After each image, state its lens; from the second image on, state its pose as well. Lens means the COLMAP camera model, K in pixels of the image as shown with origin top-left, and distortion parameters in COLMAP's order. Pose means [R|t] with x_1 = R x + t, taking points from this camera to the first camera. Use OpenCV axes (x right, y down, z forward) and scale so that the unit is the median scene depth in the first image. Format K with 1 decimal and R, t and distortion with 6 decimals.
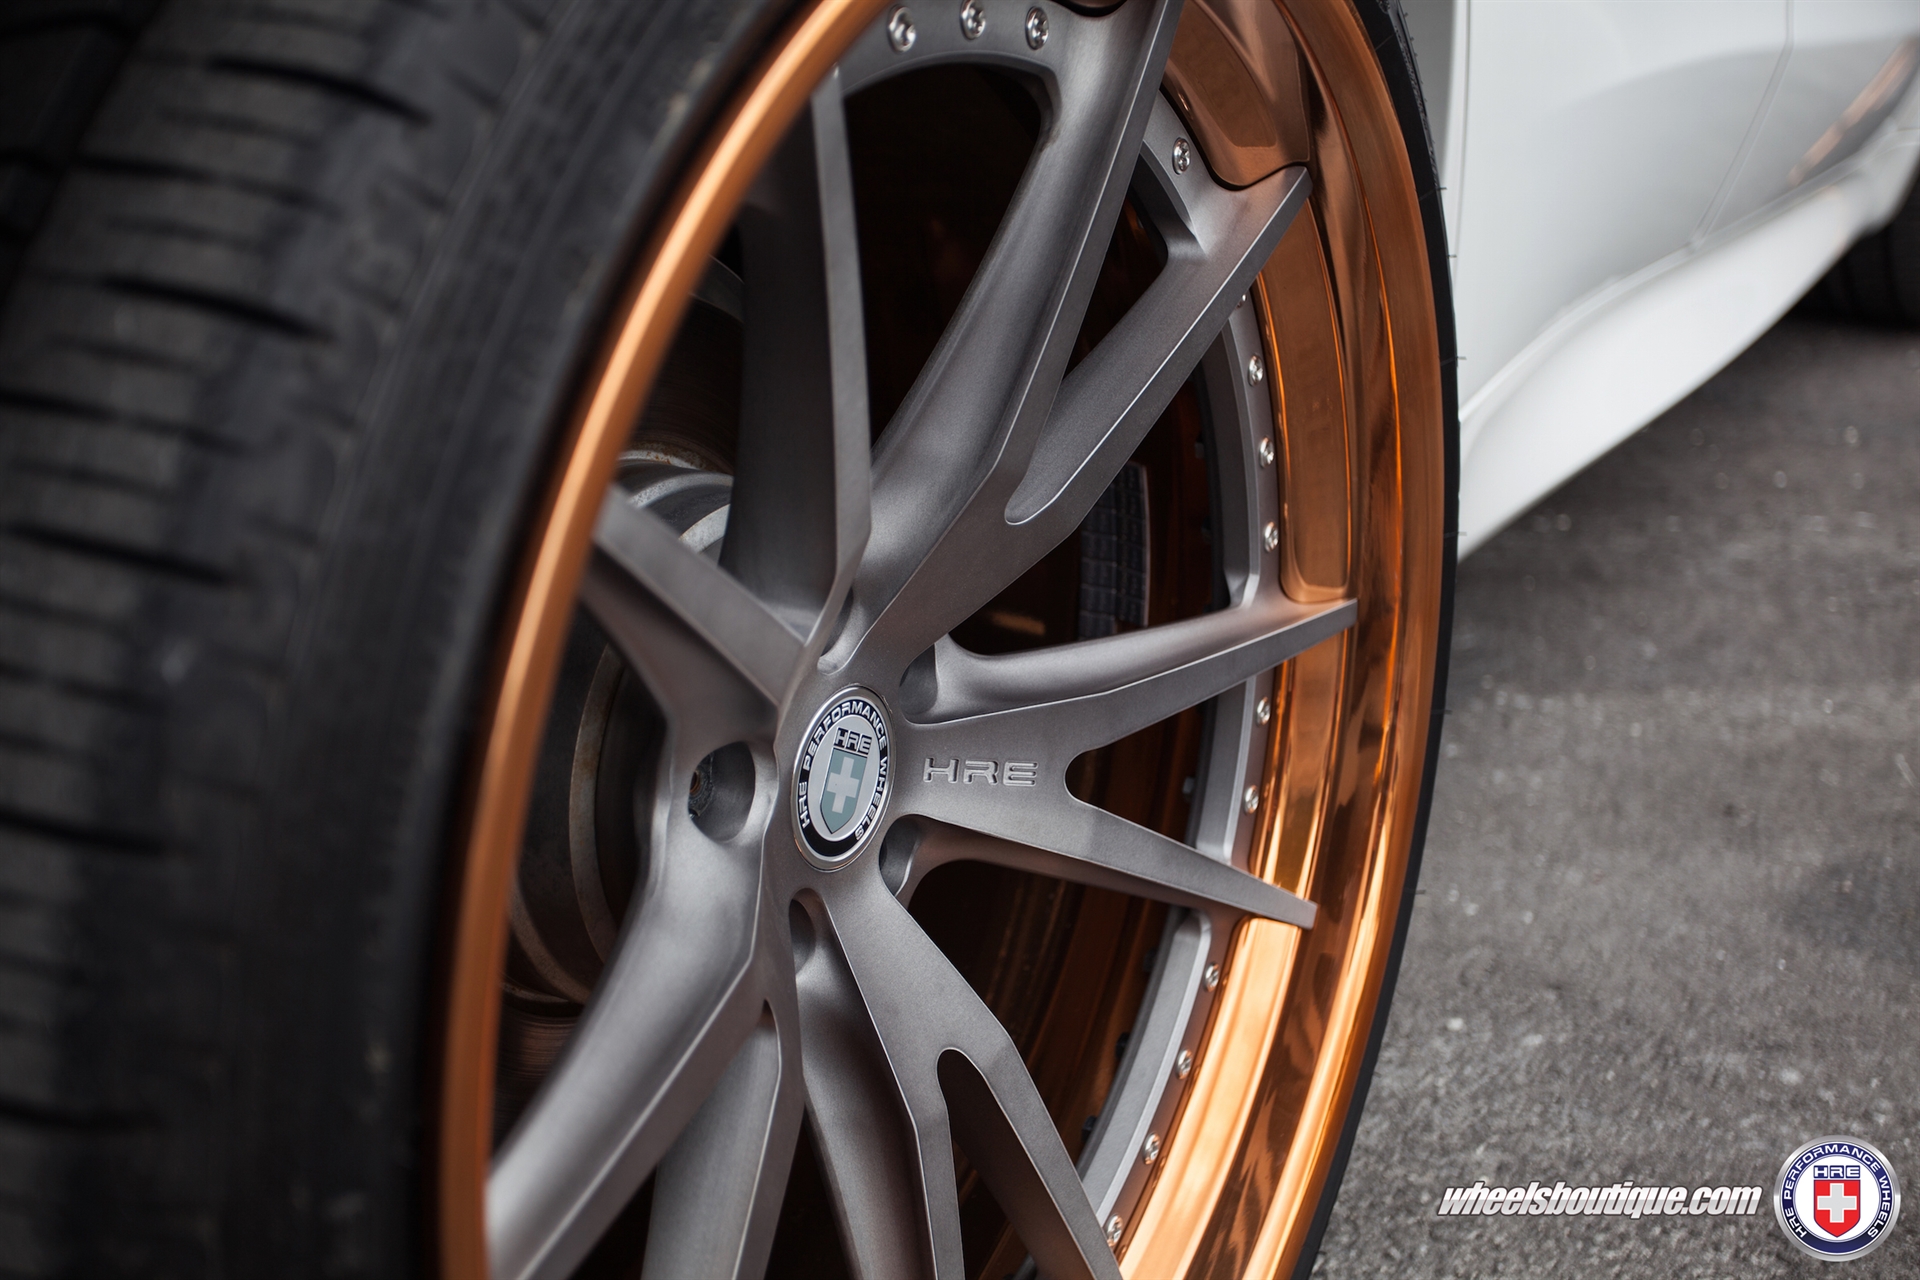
lens RADIAL K [[2140.3, 0, 950.2], [0, 2140.3, 641.6], [0, 0, 1]] dist [0.042953, 0.000000]
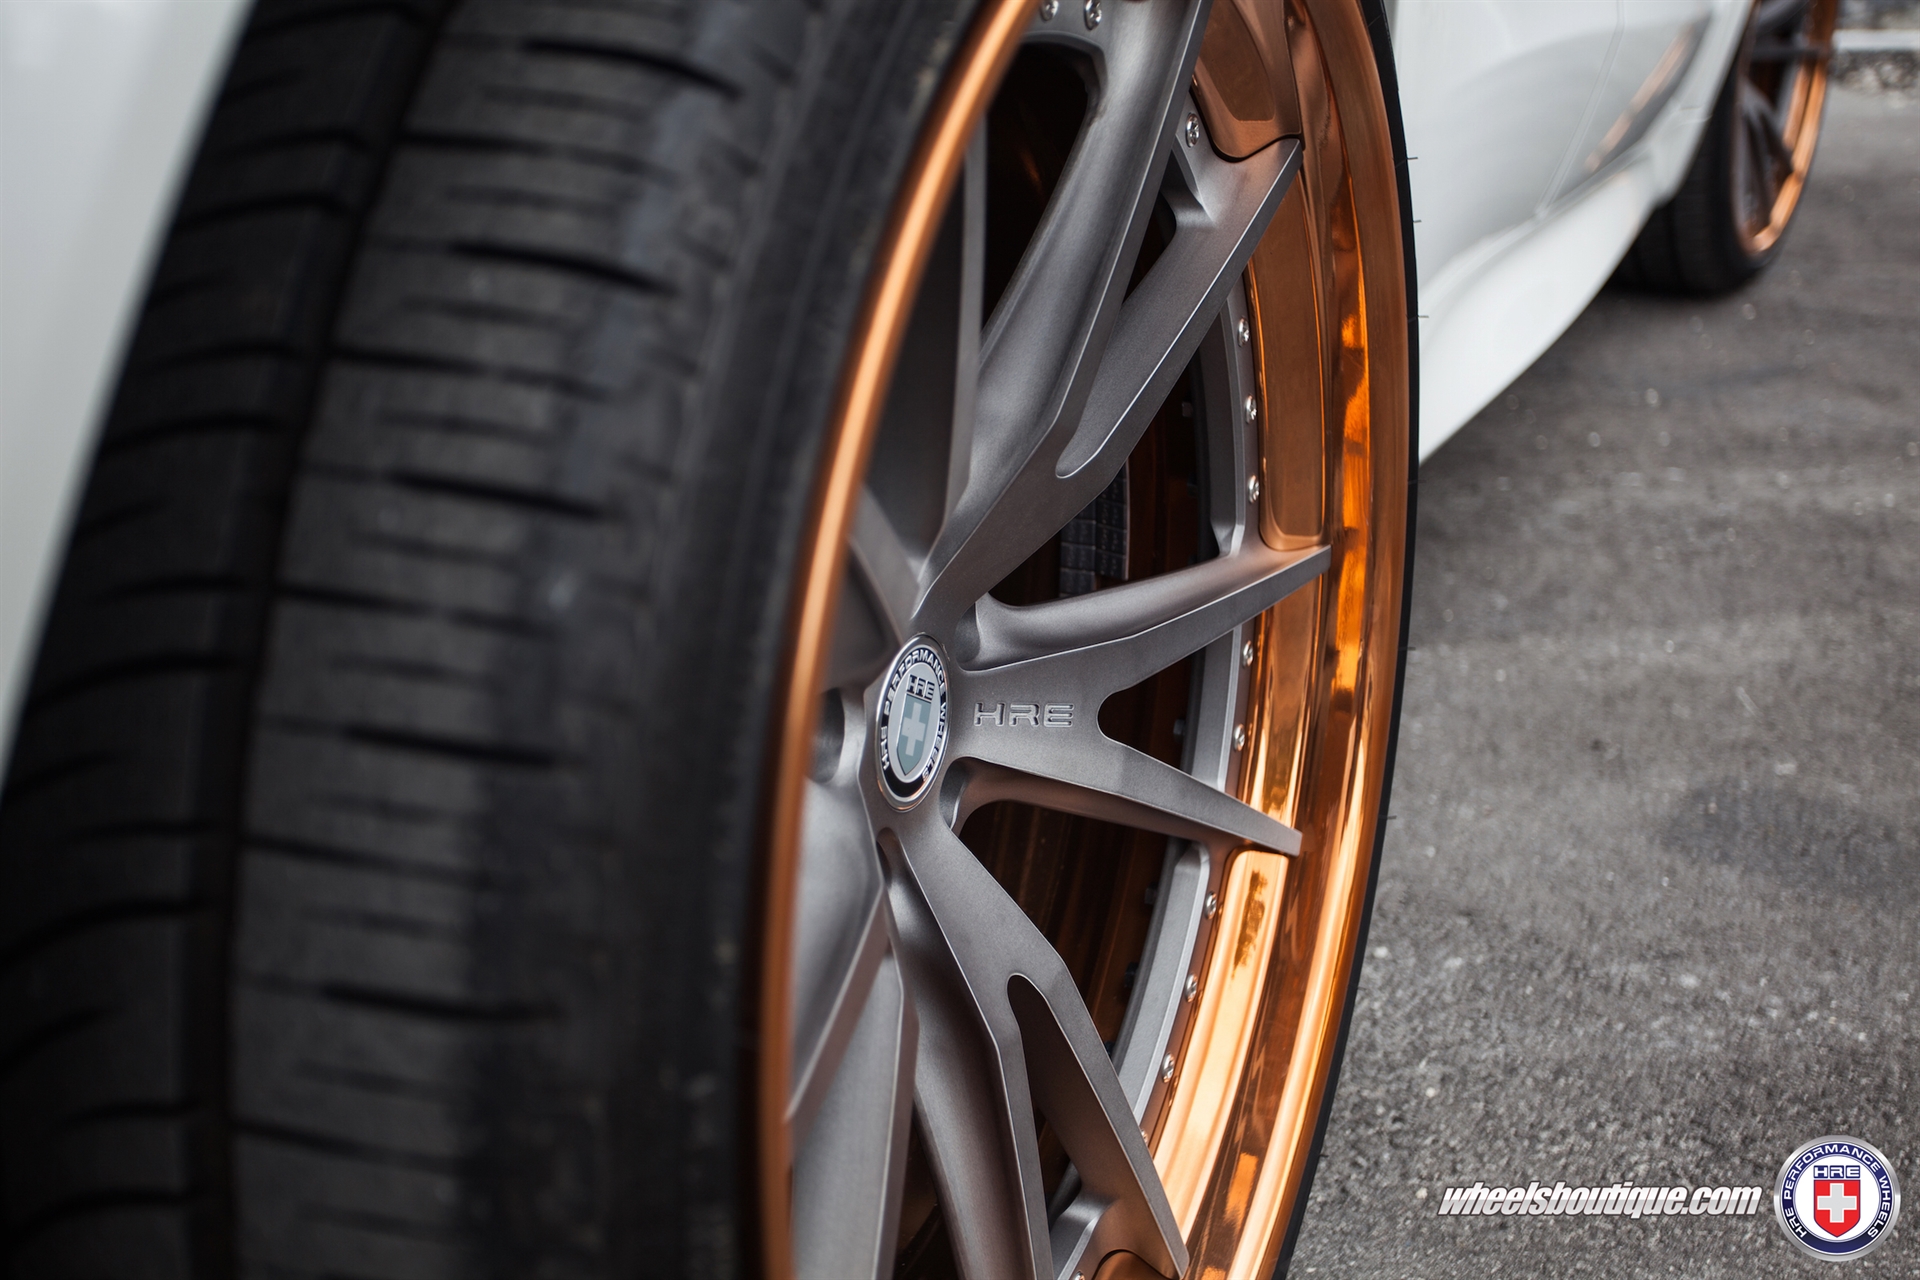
lens RADIAL K [[2140.3, 0, 972.0], [0, 2140.3, 643.7], [0, 0, 1]] dist [0.042953, 0.000000]
pose [[0.993072, -0.040766, 0.110209, -0.107453], [0.040238, 0.999166, 0.007009, 0.014601], [-0.110403, -0.002526, 0.993884, -0.042975]]
